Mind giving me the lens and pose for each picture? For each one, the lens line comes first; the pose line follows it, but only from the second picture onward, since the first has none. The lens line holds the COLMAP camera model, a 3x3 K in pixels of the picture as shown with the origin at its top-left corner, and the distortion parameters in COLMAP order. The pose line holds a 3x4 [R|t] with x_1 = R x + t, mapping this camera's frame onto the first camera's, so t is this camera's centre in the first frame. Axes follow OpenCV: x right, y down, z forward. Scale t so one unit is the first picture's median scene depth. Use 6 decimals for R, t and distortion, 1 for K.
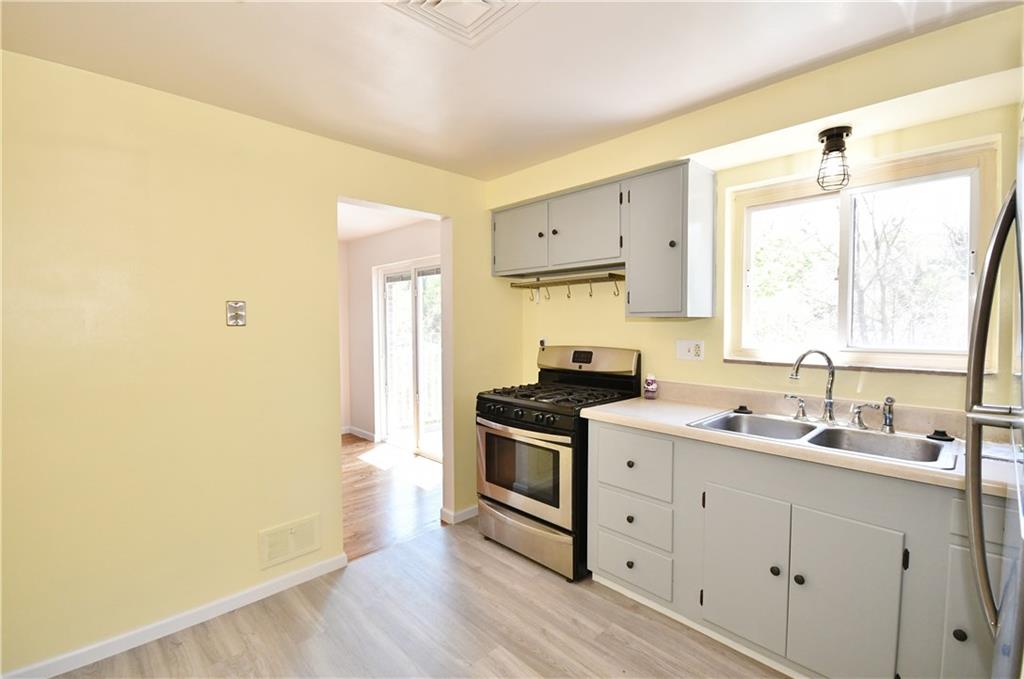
lens RADIAL K [[457.8, 0, 514.8], [0, 457.8, 334.7], [0, 0, 1]] dist [0.003289, 0.000431]
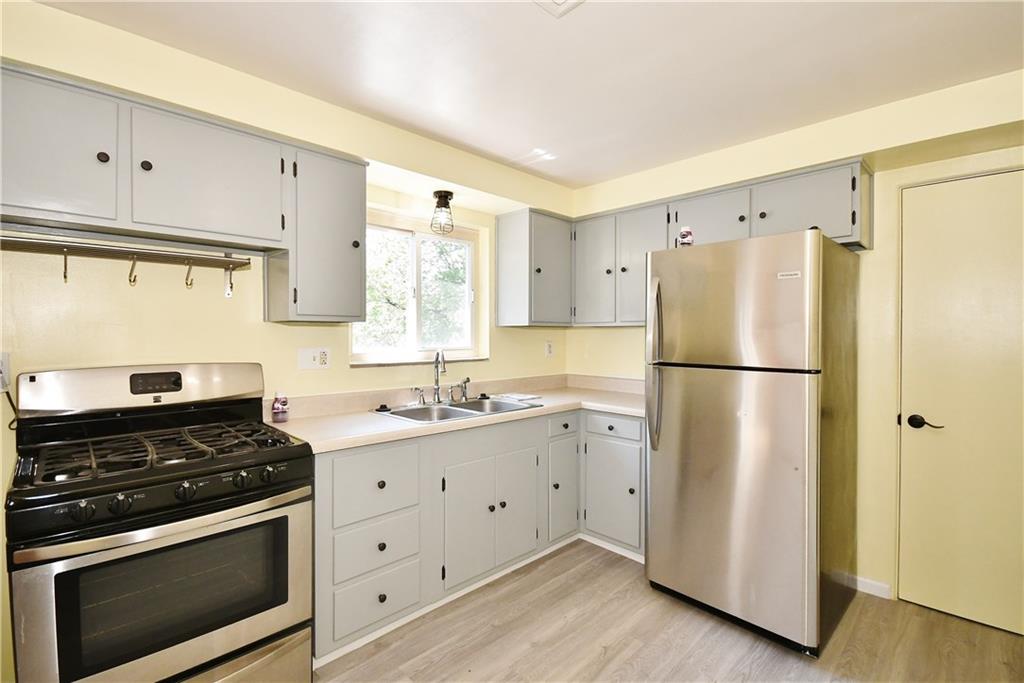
lens RADIAL K [[456.9, 0, 514.4], [0, 456.9, 332.7], [0, 0, 1]] dist [-0.001204, -0.000271]
pose [[-0.003035, 0.006310, 0.999975, -0.606173], [0.026243, 0.999636, -0.006229, -0.001613], [-0.999651, 0.026224, -0.003199, 0.694223]]
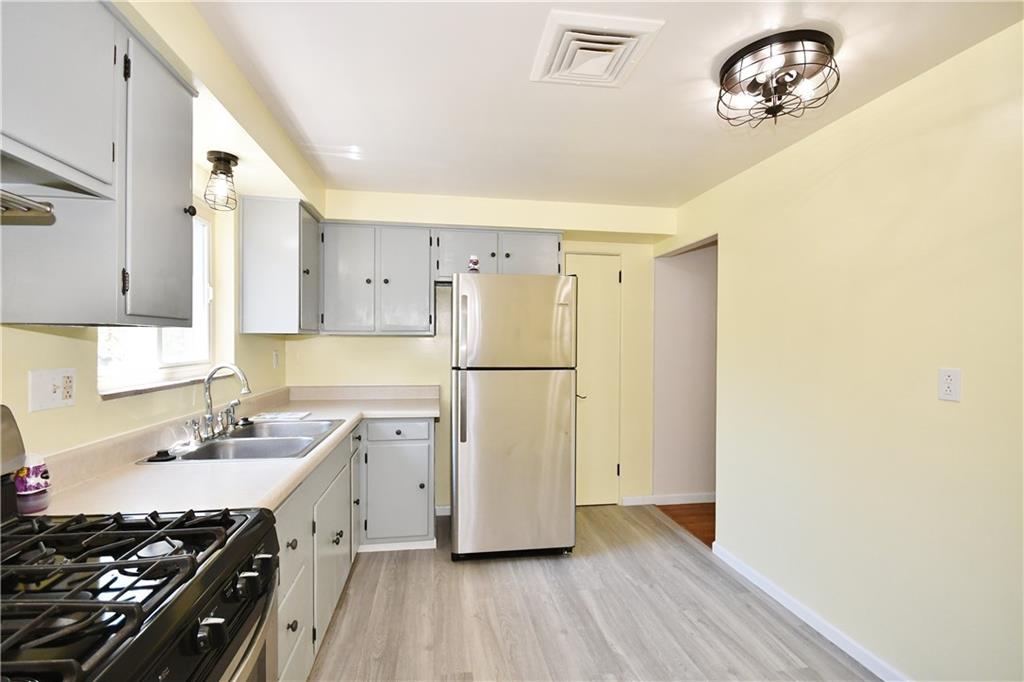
lens RADIAL K [[448.9, 0, 504.9], [0, 448.9, 340.7], [0, 0, 1]] dist [0.000282, 0.000158]
pose [[-0.807867, 0.000058, 0.589365, -0.370650], [0.014641, 0.999693, 0.019971, -0.026481], [-0.589183, 0.024763, -0.807620, 1.270466]]
